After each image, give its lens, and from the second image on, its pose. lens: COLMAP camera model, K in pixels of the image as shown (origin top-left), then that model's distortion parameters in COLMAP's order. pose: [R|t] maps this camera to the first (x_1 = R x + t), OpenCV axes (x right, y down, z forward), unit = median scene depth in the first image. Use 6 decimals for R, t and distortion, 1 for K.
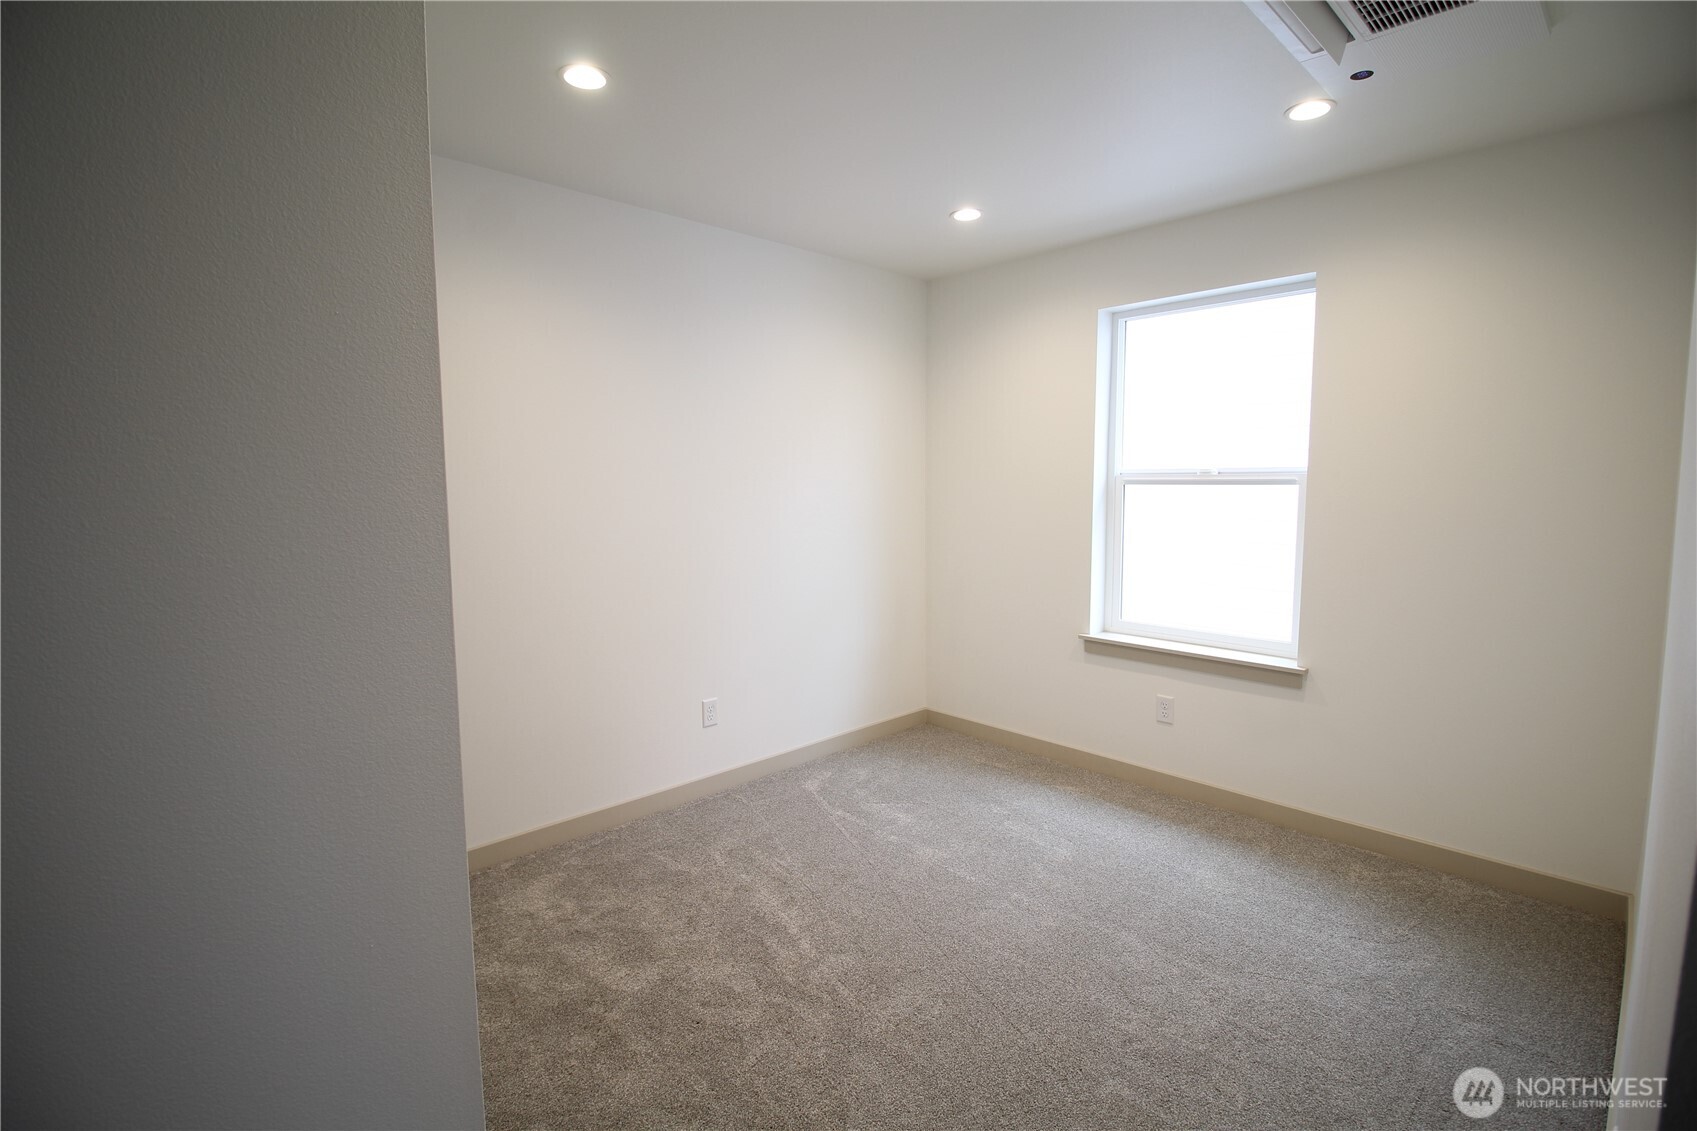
lens RADIAL K [[775.8, 0, 867.1], [0, 775.8, 553.2], [0, 0, 1]] dist [0.004732, -0.013867]
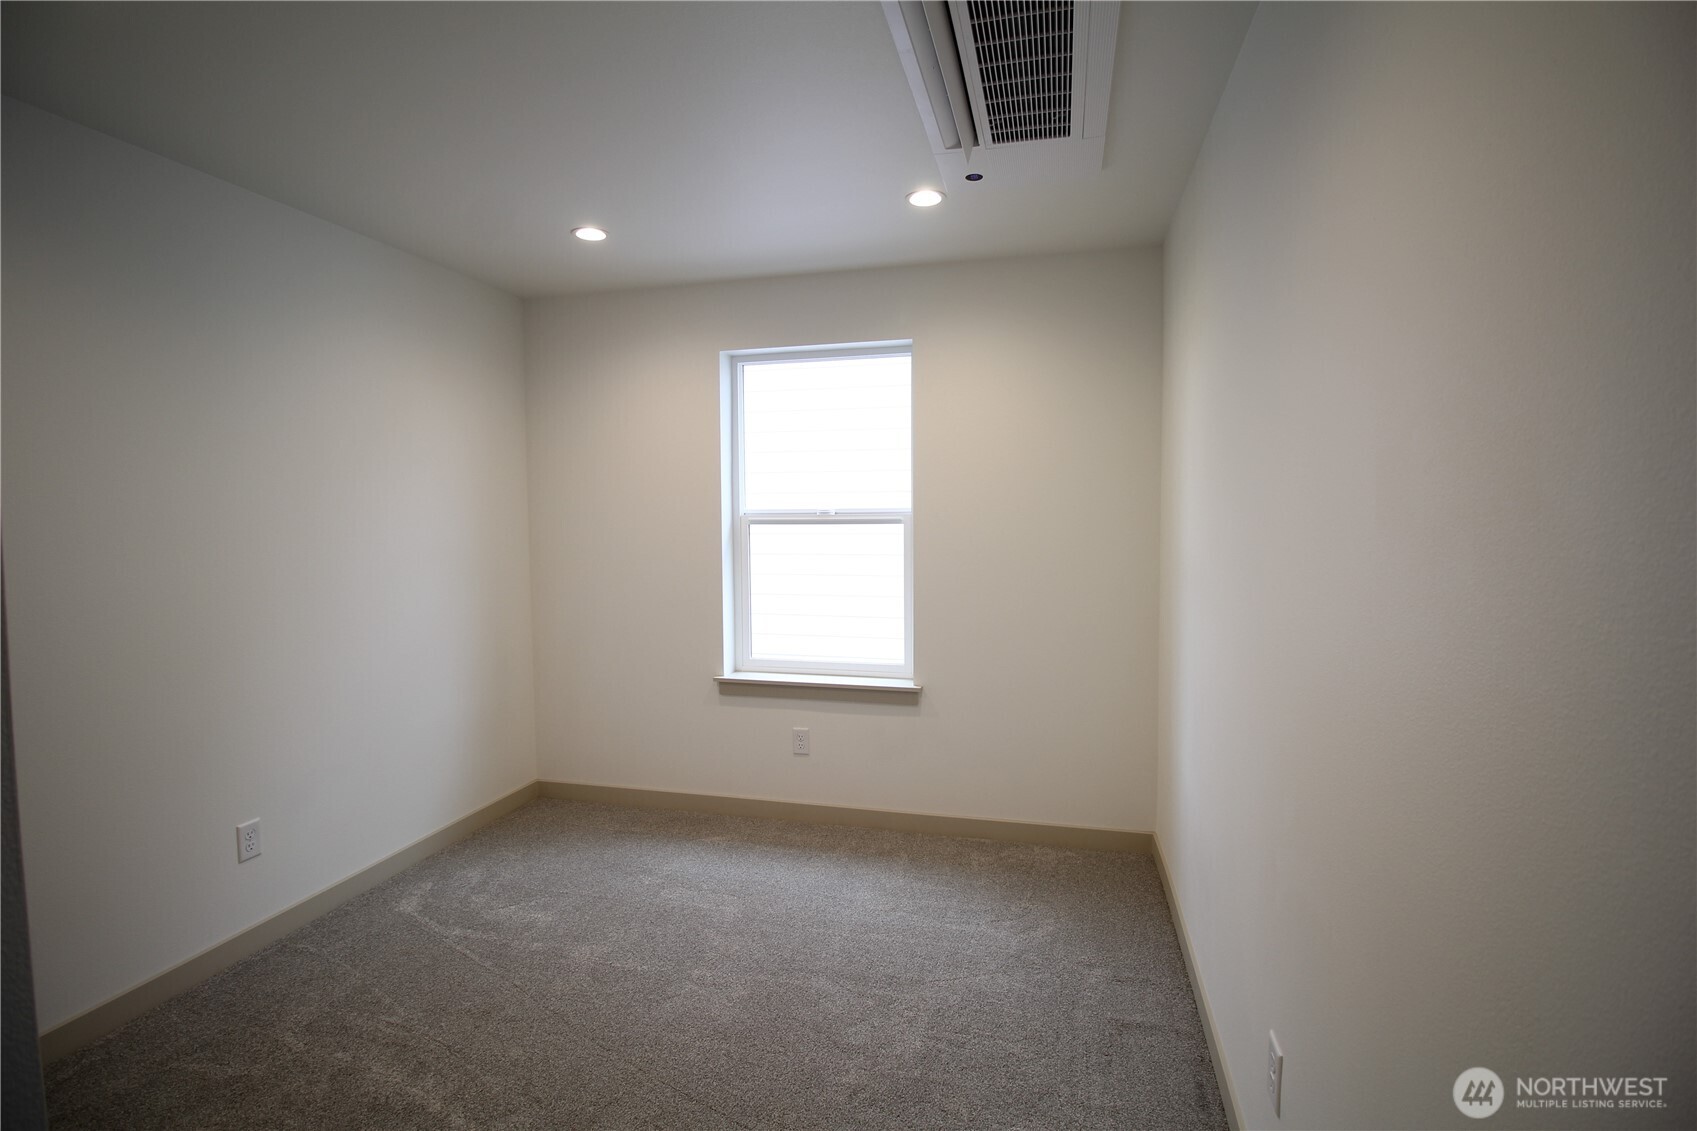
lens RADIAL K [[775.8, 0, 867.1], [0, 775.8, 553.2], [0, 0, 1]] dist [0.004732, -0.013867]
pose [[0.855260, -0.027051, 0.517493, -0.081595], [0.052259, 0.998048, -0.034196, -0.010406], [-0.515557, 0.056289, 0.855004, 0.069189]]
